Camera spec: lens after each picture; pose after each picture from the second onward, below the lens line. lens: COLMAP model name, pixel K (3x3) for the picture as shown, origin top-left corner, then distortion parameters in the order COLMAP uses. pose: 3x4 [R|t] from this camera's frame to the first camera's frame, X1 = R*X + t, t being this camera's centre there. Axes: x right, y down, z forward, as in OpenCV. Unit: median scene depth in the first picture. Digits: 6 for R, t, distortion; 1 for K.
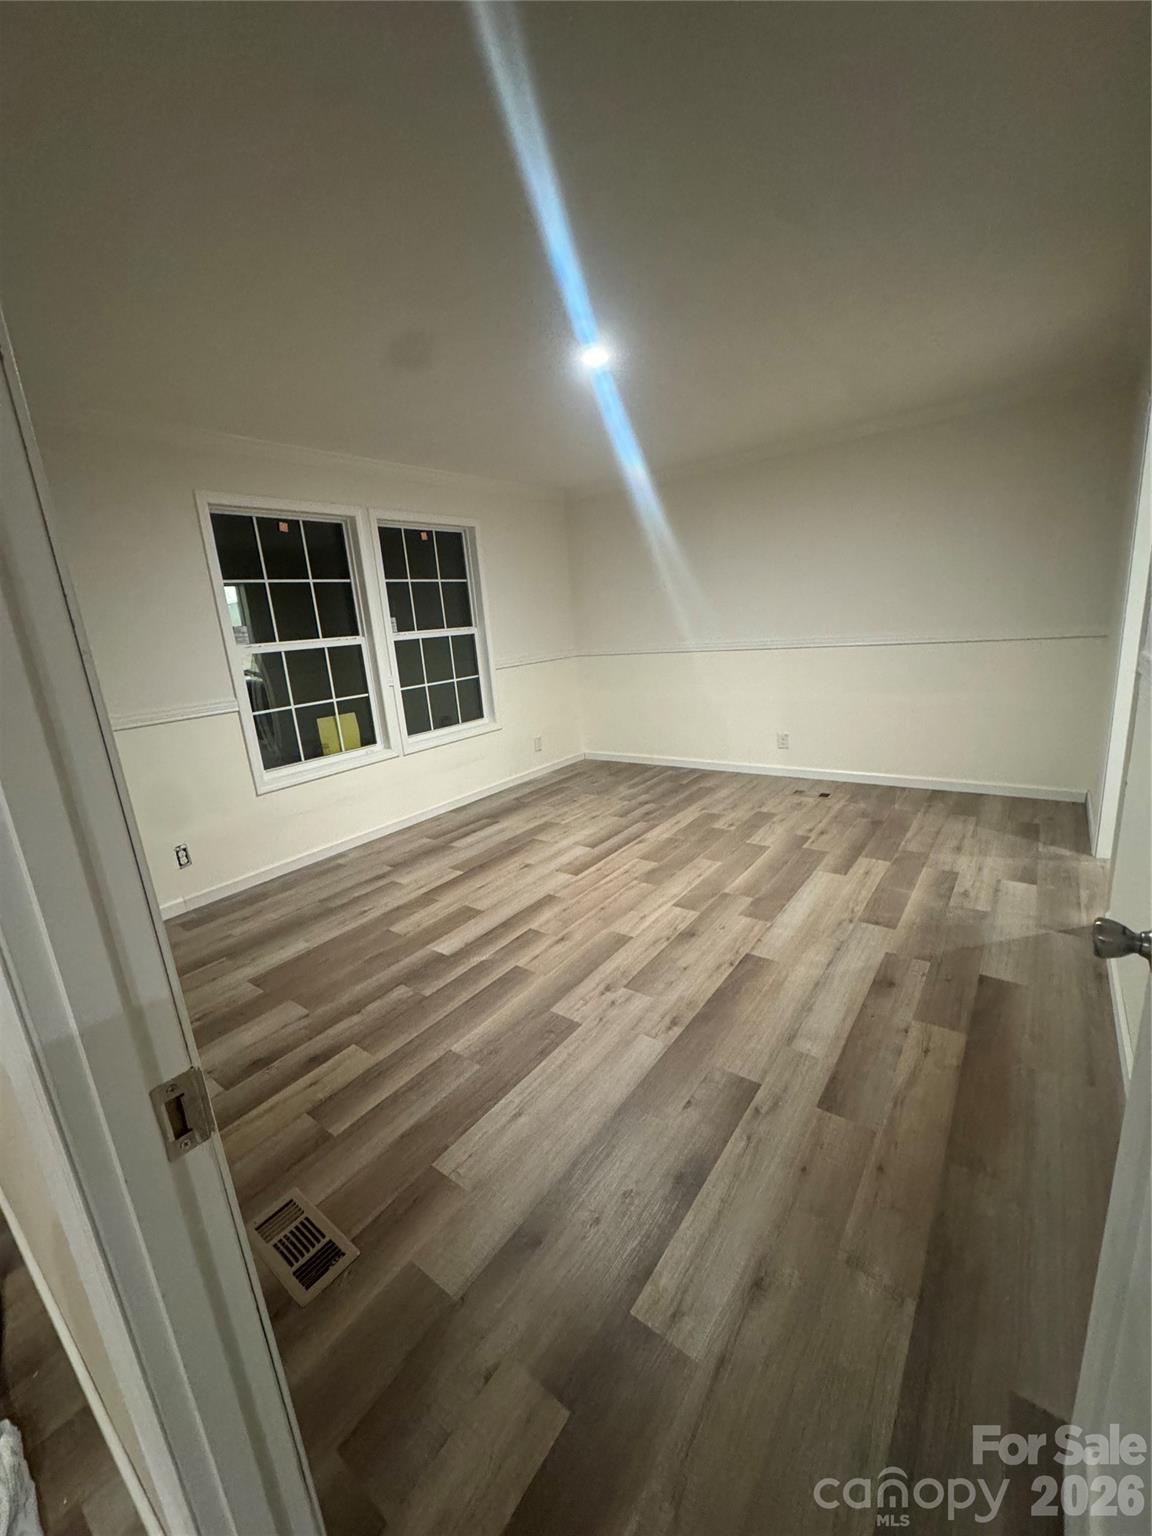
lens RADIAL K [[615.7, 0, 587.3], [0, 615.7, 763.9], [0, 0, 1]] dist [0.000202, 0.000170]
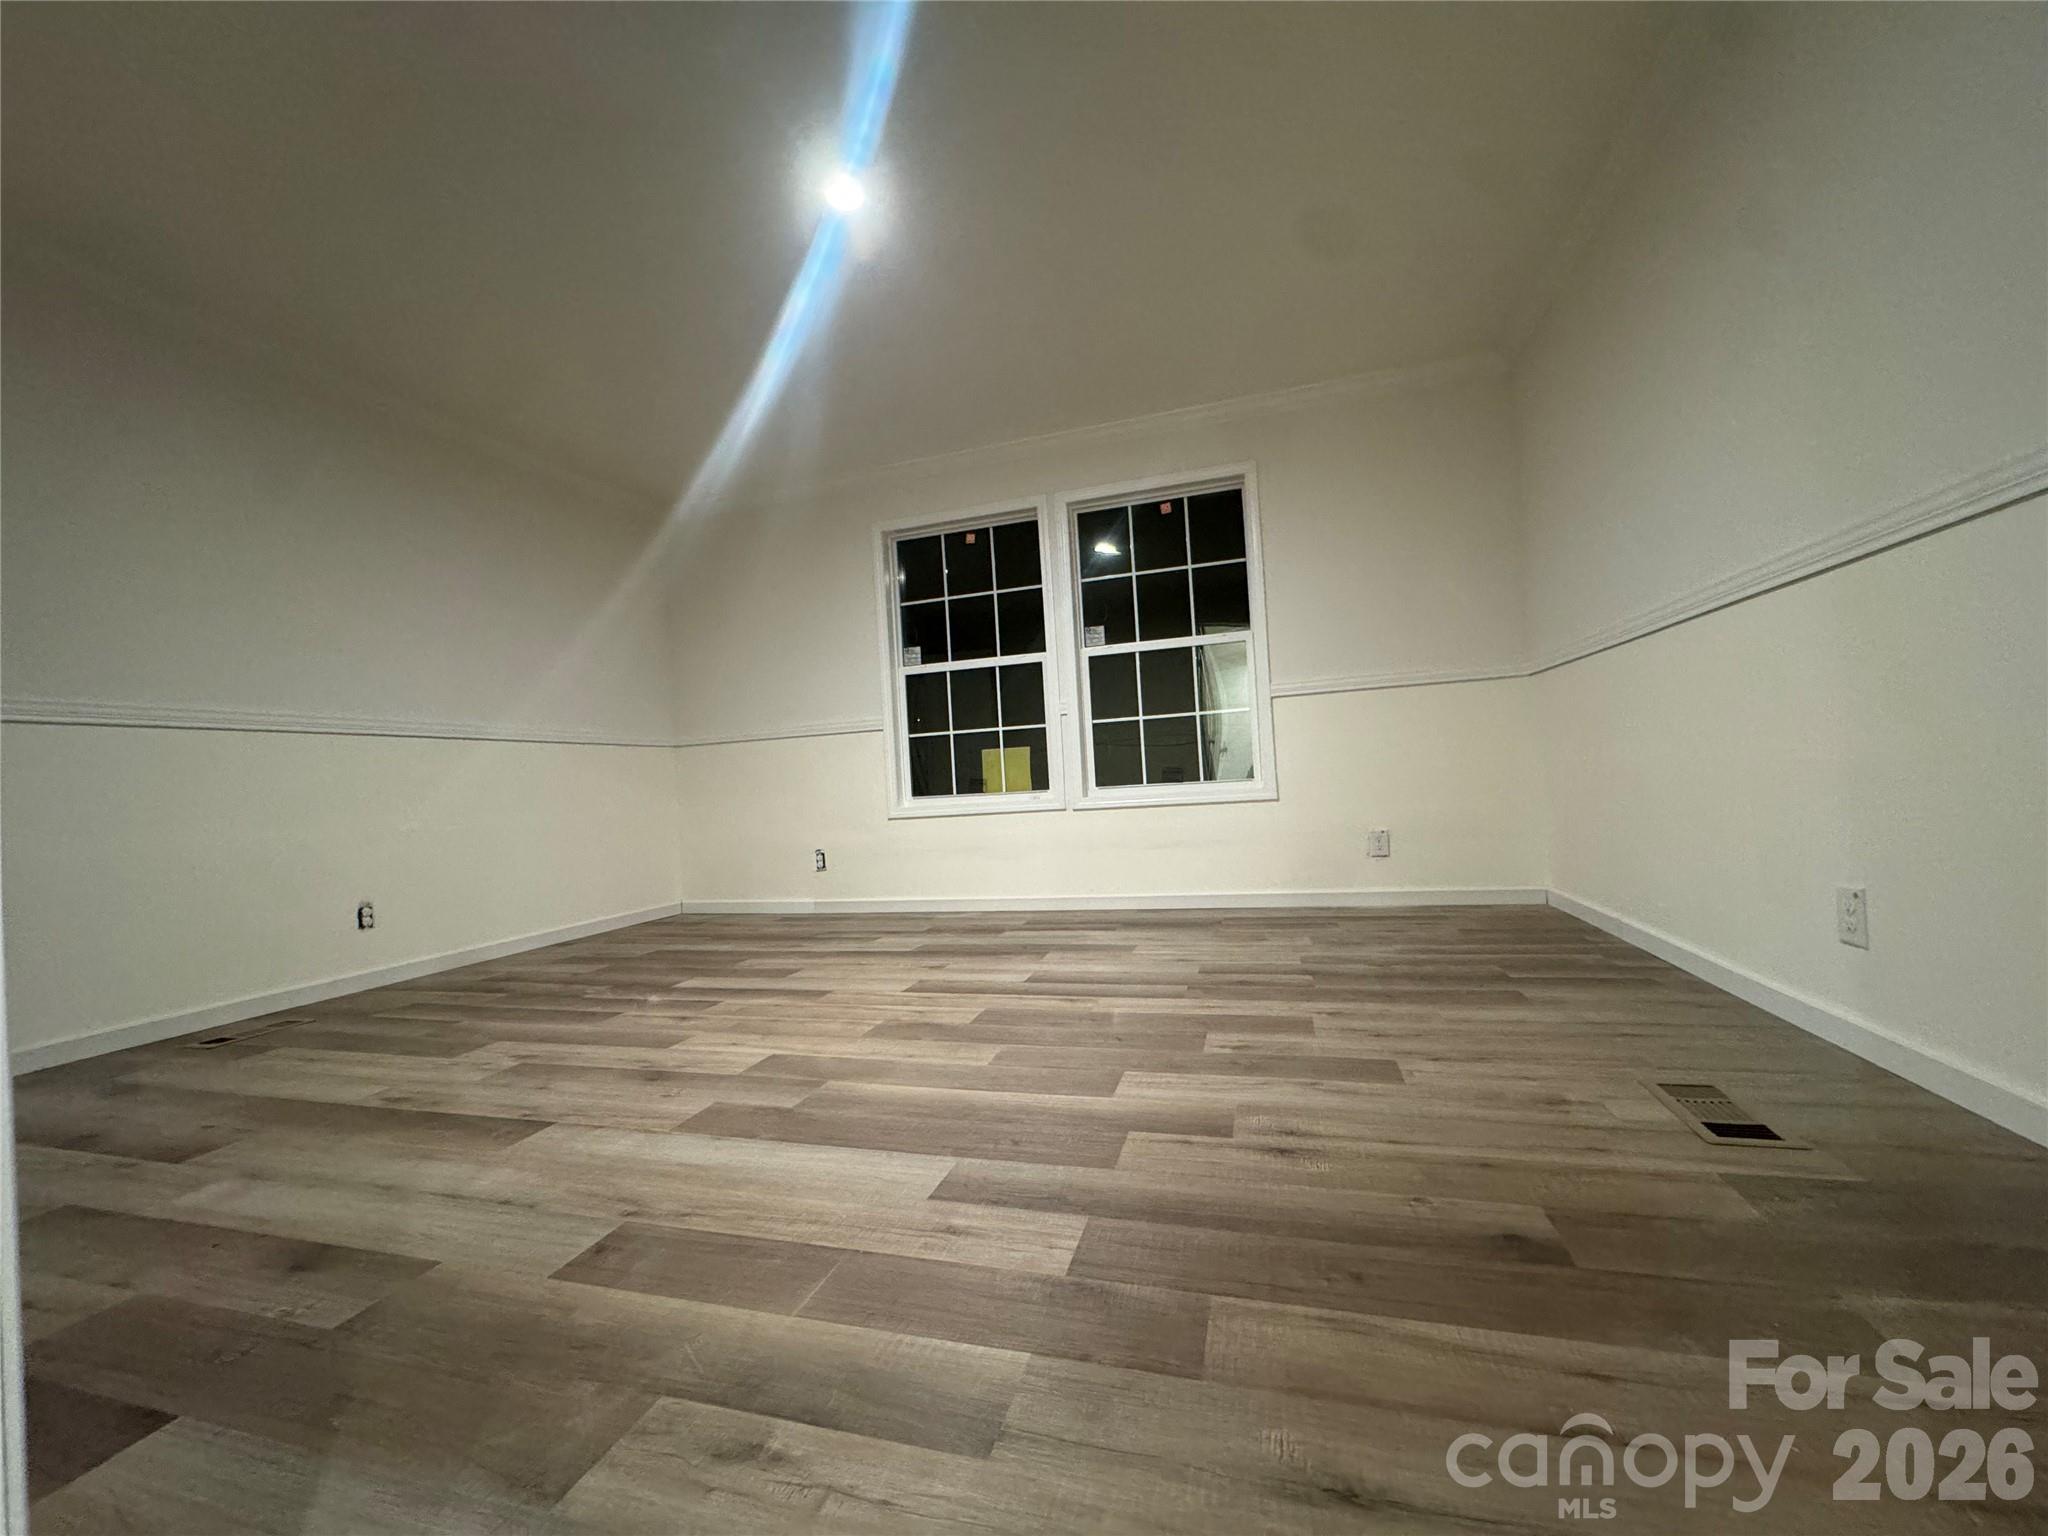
lens RADIAL K [[821.0, 0, 1028.7], [0, 821.0, 775.8], [0, 0, 1]] dist [0.000202, 0.000170]
pose [[0.333501, 0.051576, -0.941338, 0.676780], [-0.186082, 0.982460, -0.012097, -0.036052], [0.924203, 0.179201, 0.337249, 0.697500]]
